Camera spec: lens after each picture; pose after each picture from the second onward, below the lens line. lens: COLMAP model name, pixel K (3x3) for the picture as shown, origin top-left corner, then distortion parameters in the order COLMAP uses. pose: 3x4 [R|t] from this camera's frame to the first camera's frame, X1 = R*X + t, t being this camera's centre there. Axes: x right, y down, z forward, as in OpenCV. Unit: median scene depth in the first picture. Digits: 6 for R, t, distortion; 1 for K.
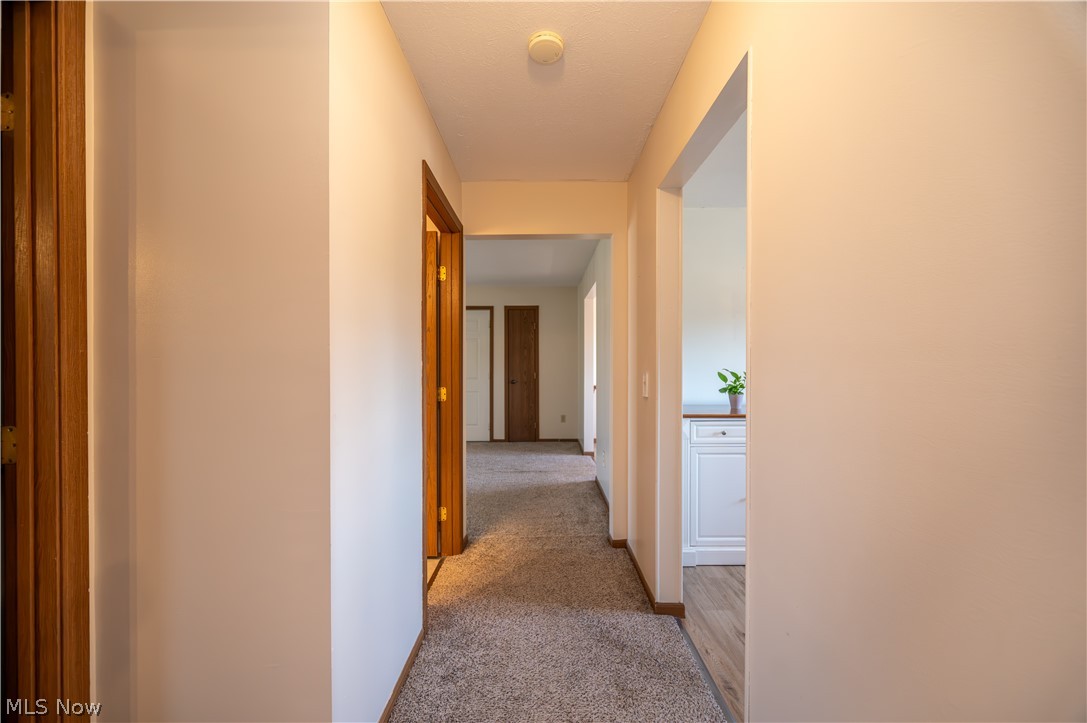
lens RADIAL K [[434.7, 0, 543.5], [0, 434.7, 361.5], [0, 0, 1]] dist [-0.001175, -0.000092]
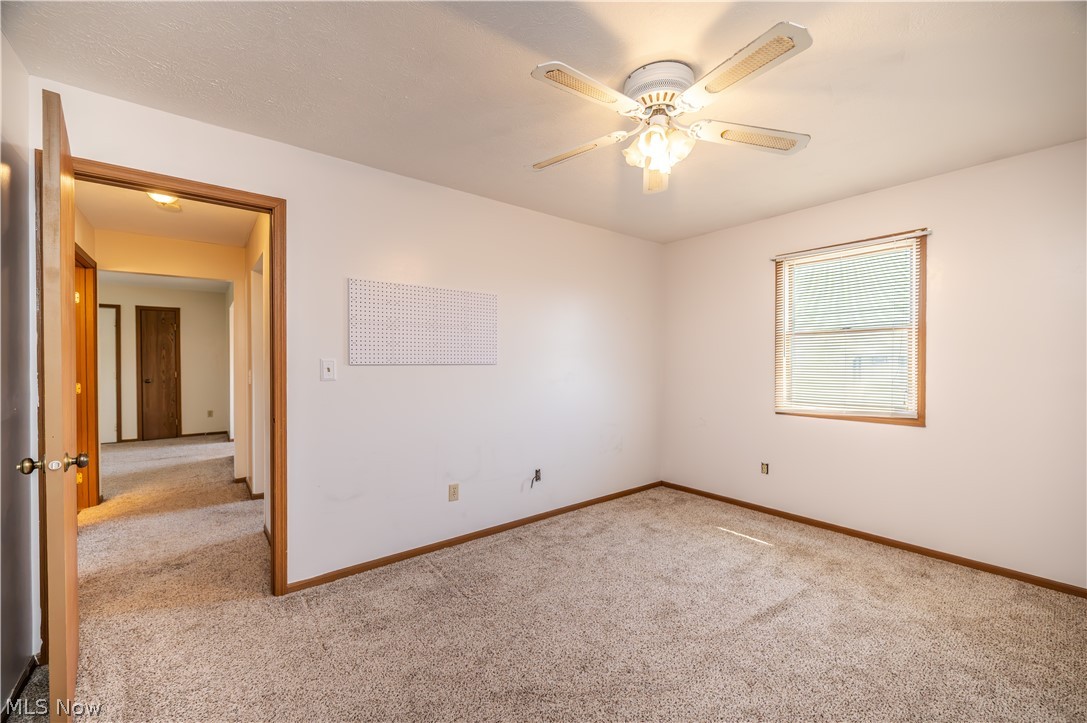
lens RADIAL K [[438.7, 0, 543.2], [0, 438.7, 364.5], [0, 0, 1]] dist [0.000568, 0.000208]
pose [[0.788039, -0.007373, 0.615581, 0.027594], [-0.001118, 0.999909, 0.013408, -0.007216], [-0.615624, -0.011255, 0.787959, -0.389989]]
